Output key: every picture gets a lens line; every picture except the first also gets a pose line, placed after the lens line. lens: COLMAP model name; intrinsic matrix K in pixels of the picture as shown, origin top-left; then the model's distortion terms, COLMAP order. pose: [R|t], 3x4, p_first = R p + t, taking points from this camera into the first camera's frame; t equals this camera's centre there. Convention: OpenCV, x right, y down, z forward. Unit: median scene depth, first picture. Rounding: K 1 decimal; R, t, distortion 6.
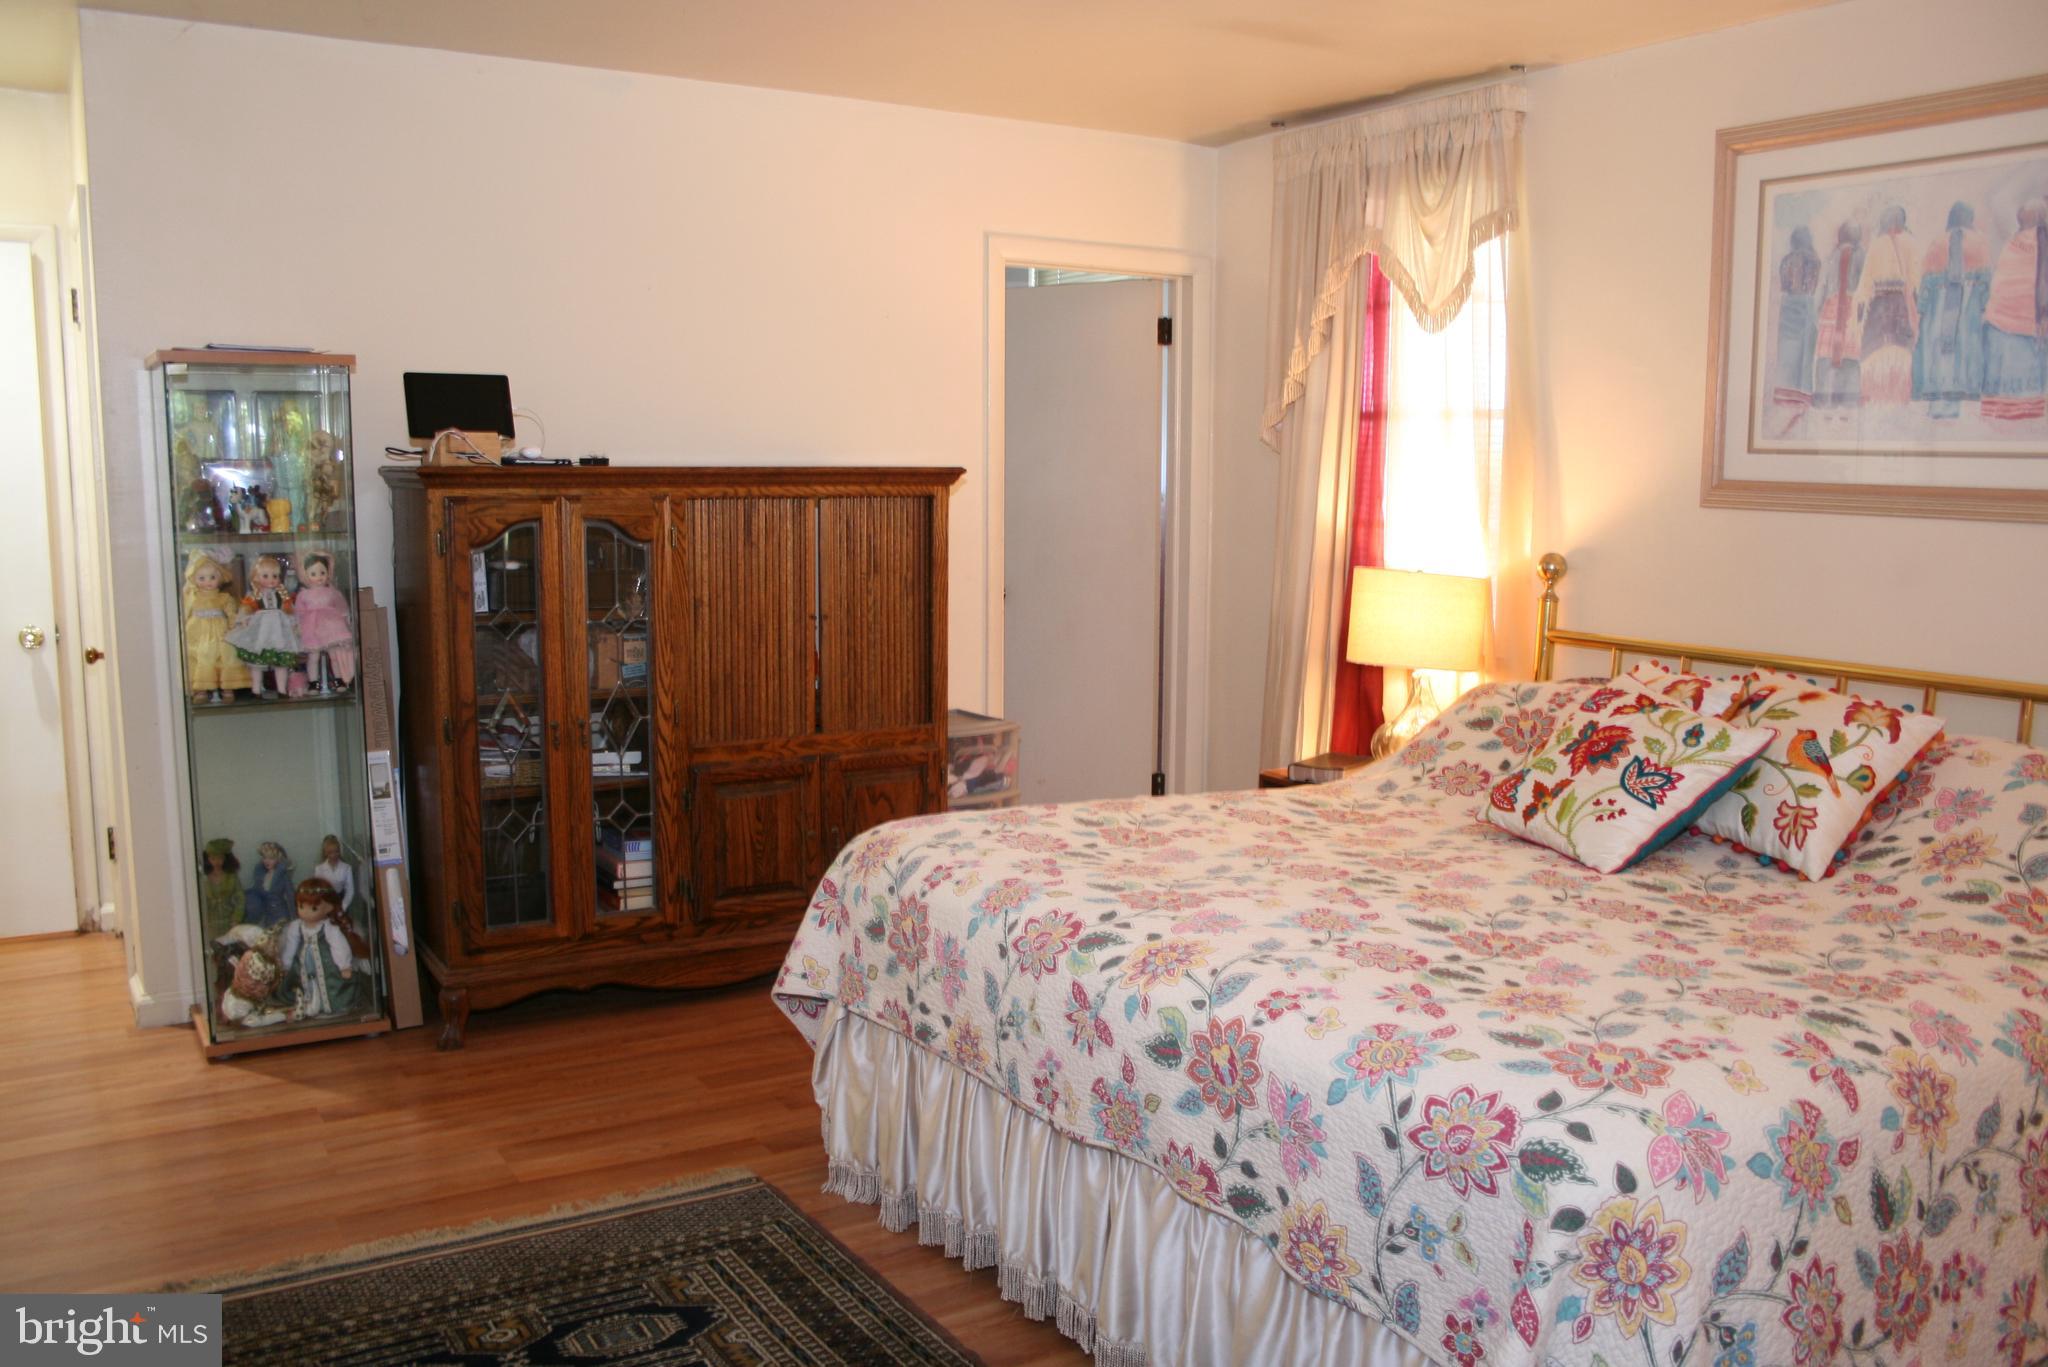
lens RADIAL K [[1723.2, 0, 1034.5], [0, 1723.2, 692.6], [0, 0, 1]] dist [-0.157776, 0.142186]
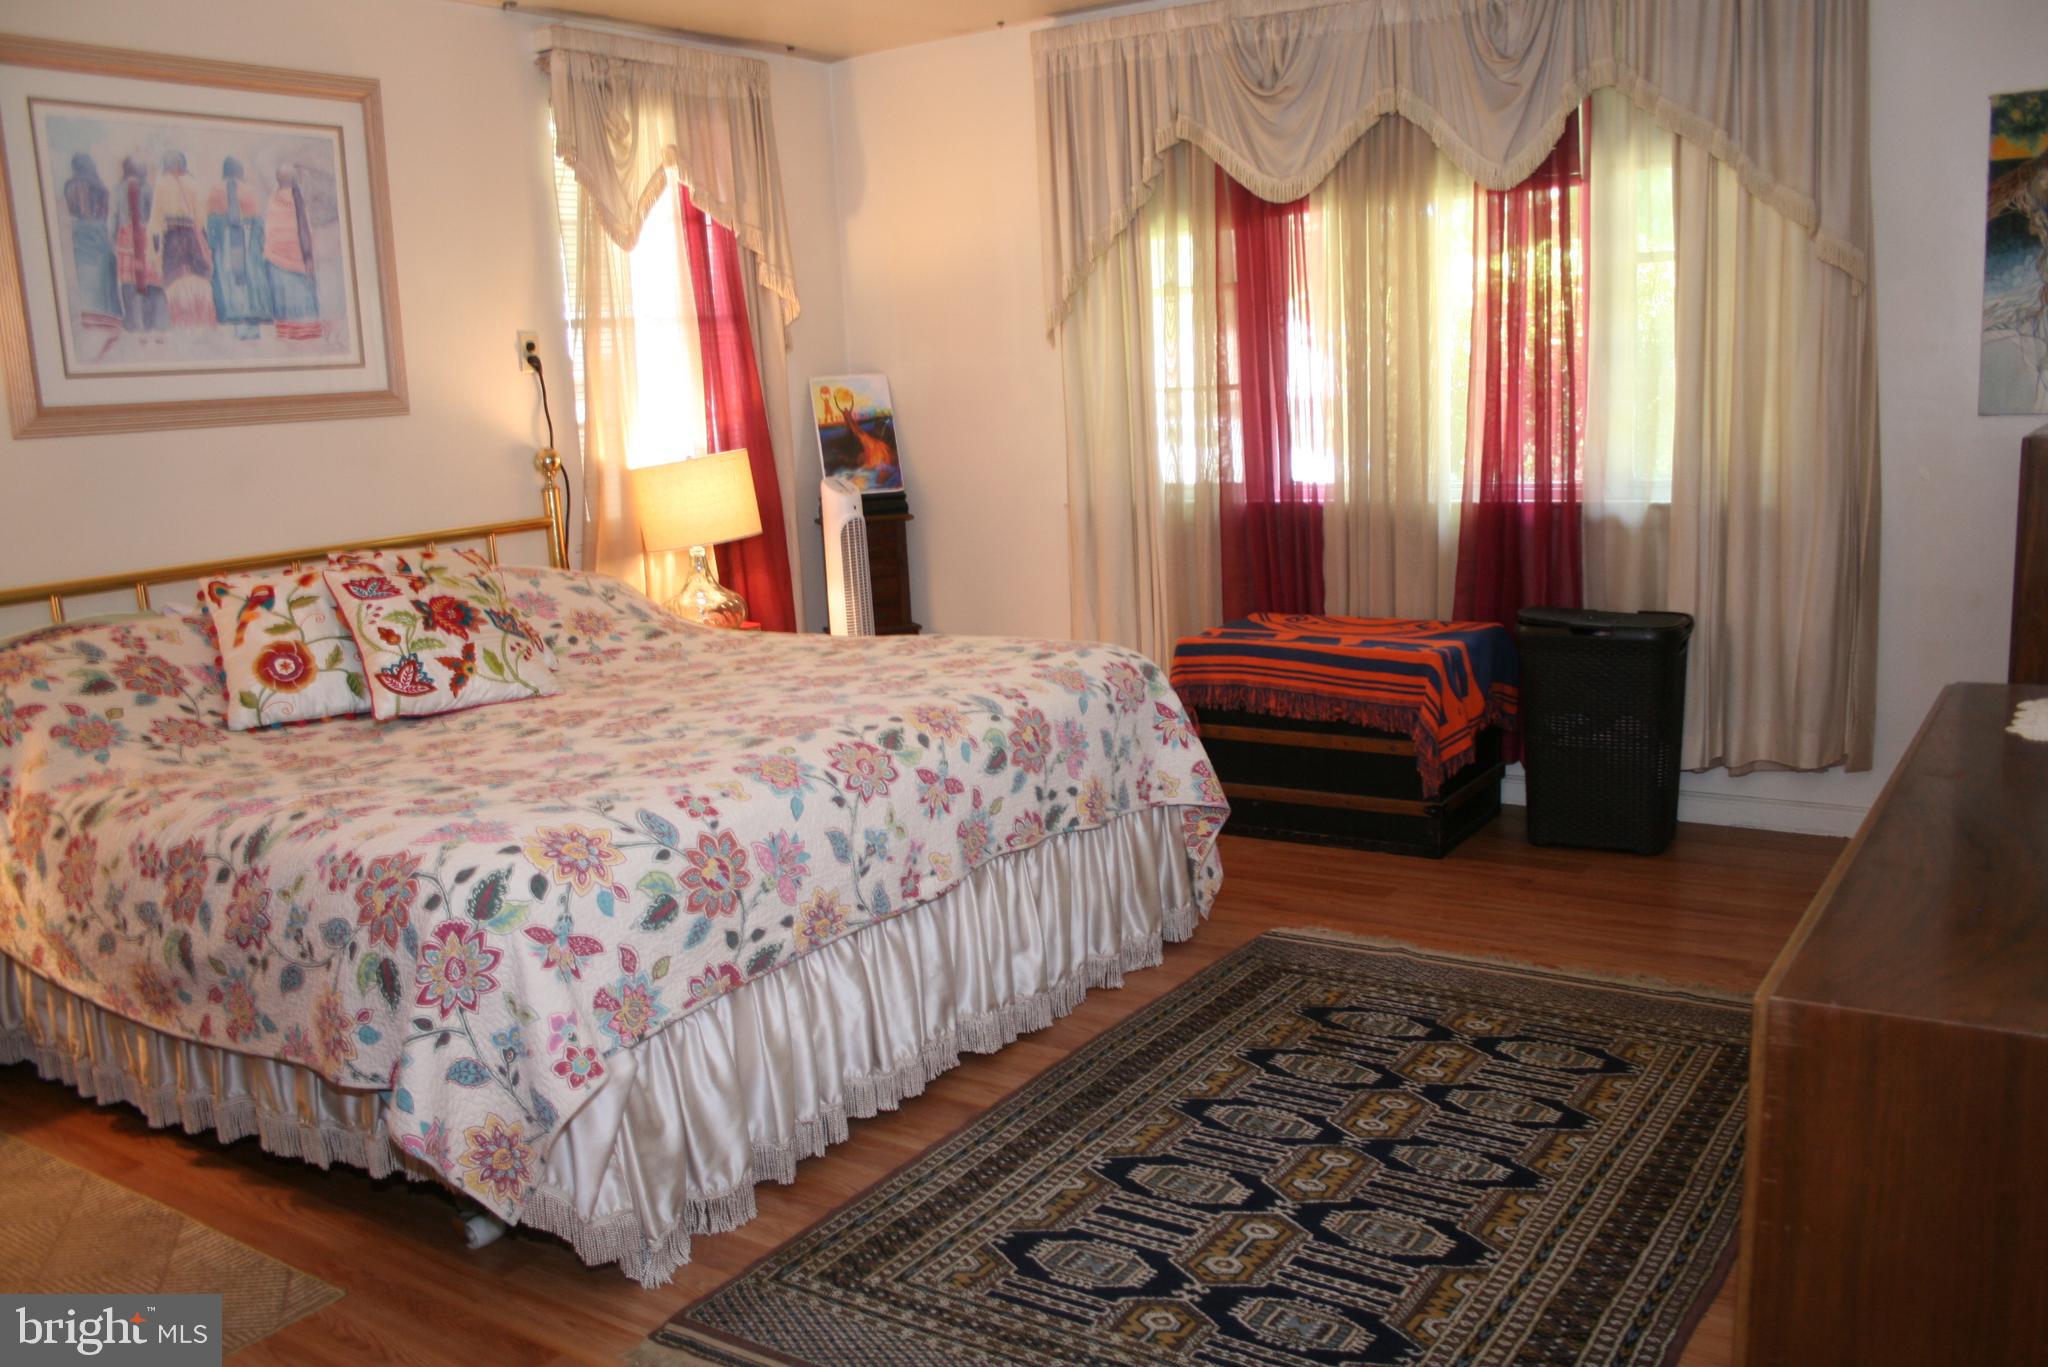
lens RADIAL K [[1723.2, 0, 1034.5], [0, 1723.2, 692.6], [0, 0, 1]] dist [-0.157776, 0.142186]
pose [[-0.408149, -0.155459, 0.899582, -0.796111], [0.171535, 0.954783, 0.242826, -0.117587], [-0.896655, 0.253419, -0.363027, 0.996635]]
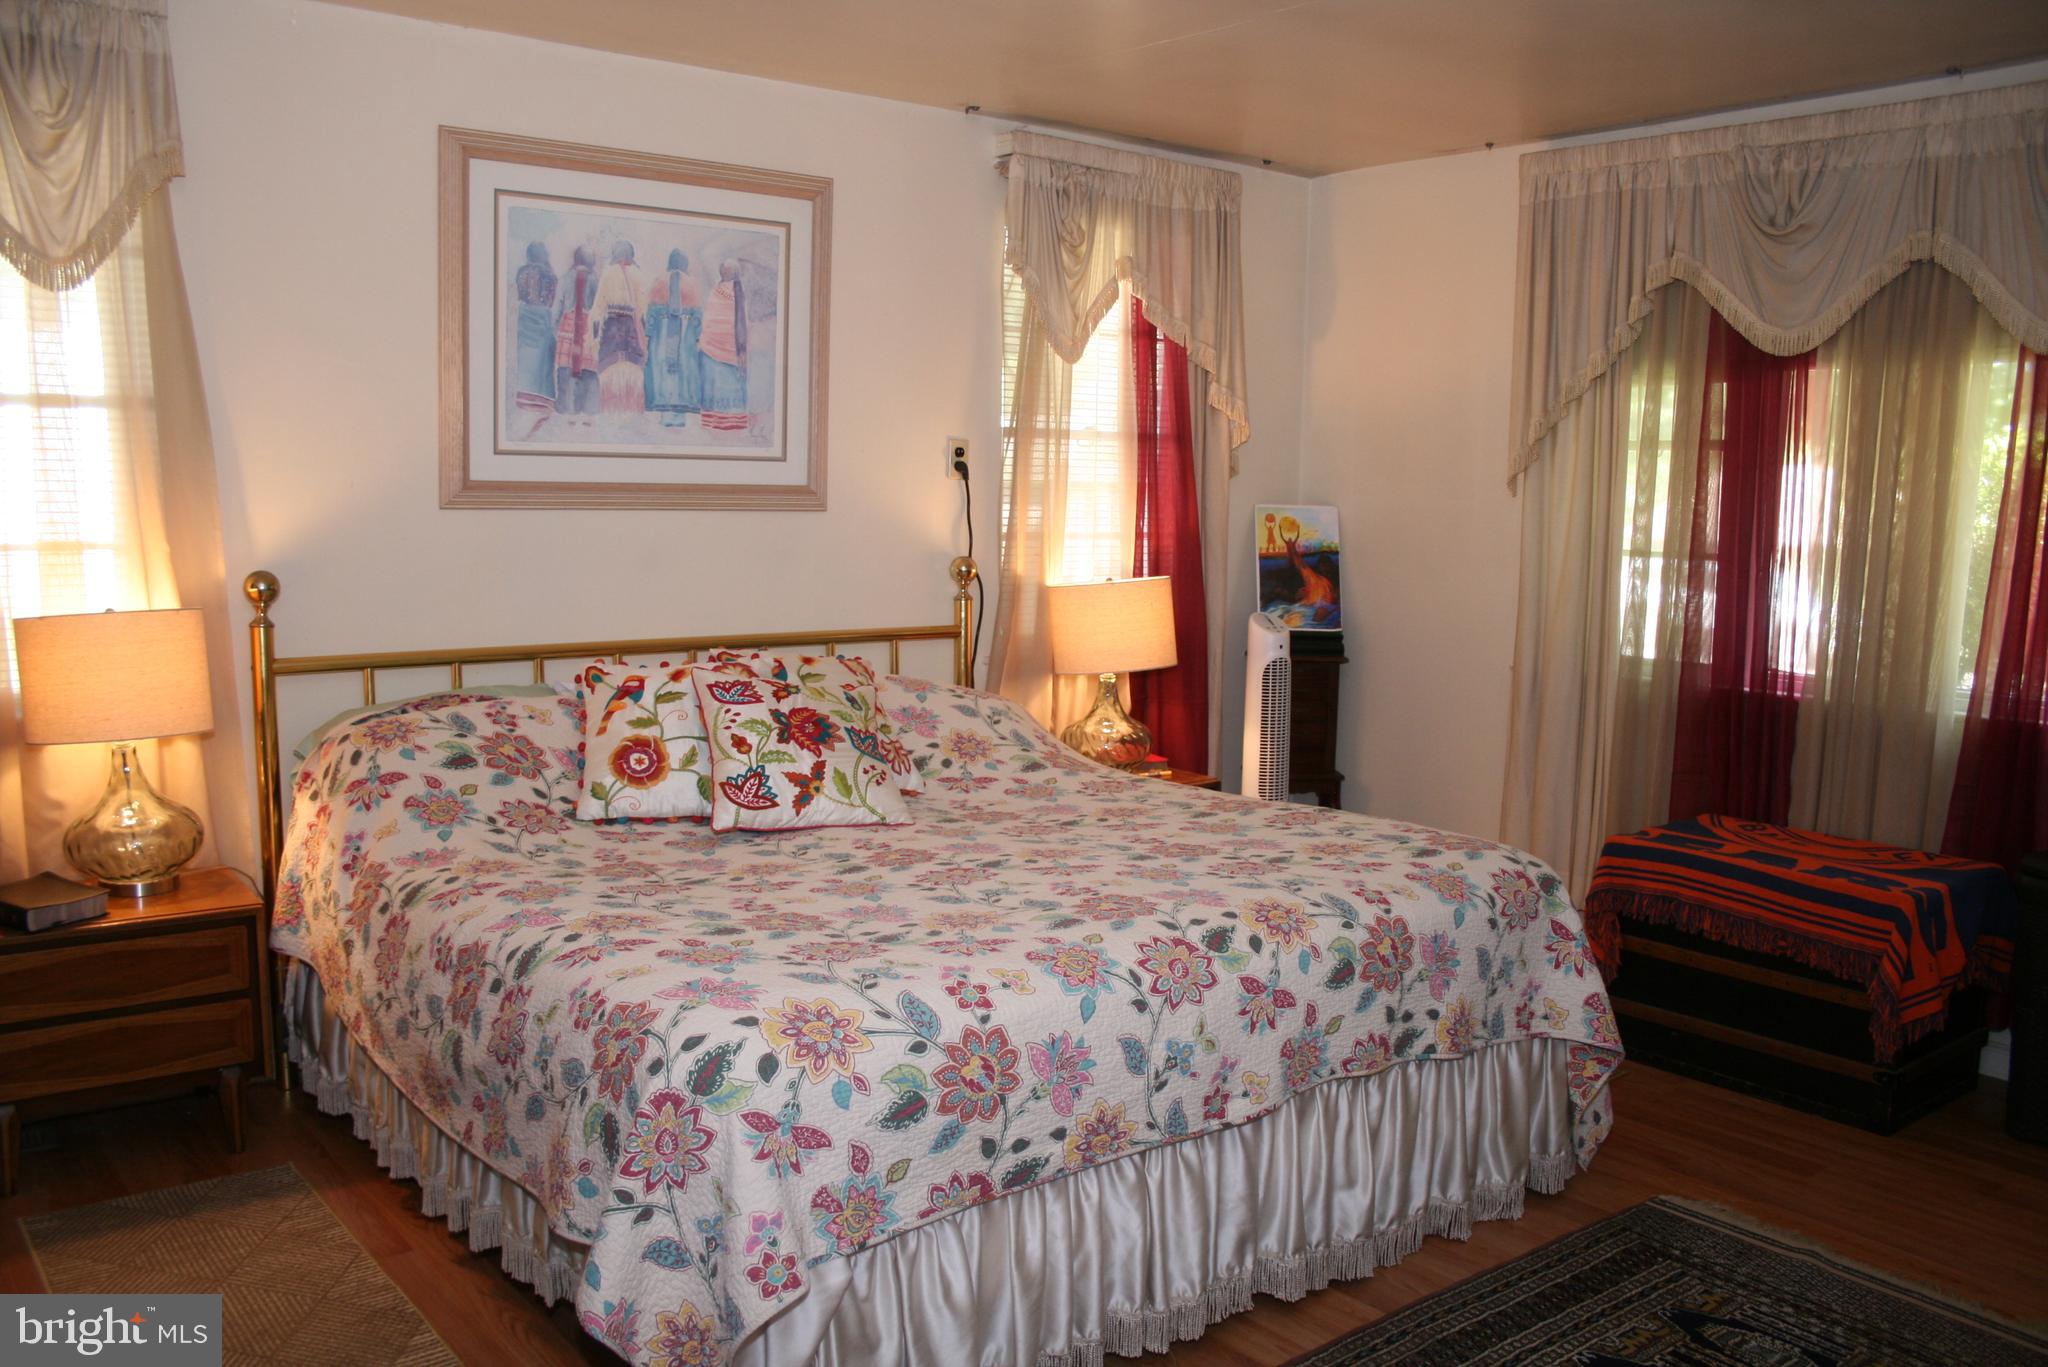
lens RADIAL K [[1707.4, 0, 1025.0], [0, 1707.4, 703.1], [0, 0, 1]] dist [-0.156578, 0.133038]
pose [[-0.112916, -0.139251, 0.983798, -0.713360], [0.113641, 0.981823, 0.152014, -0.126413], [-0.987084, 0.128965, -0.095039, 0.894217]]
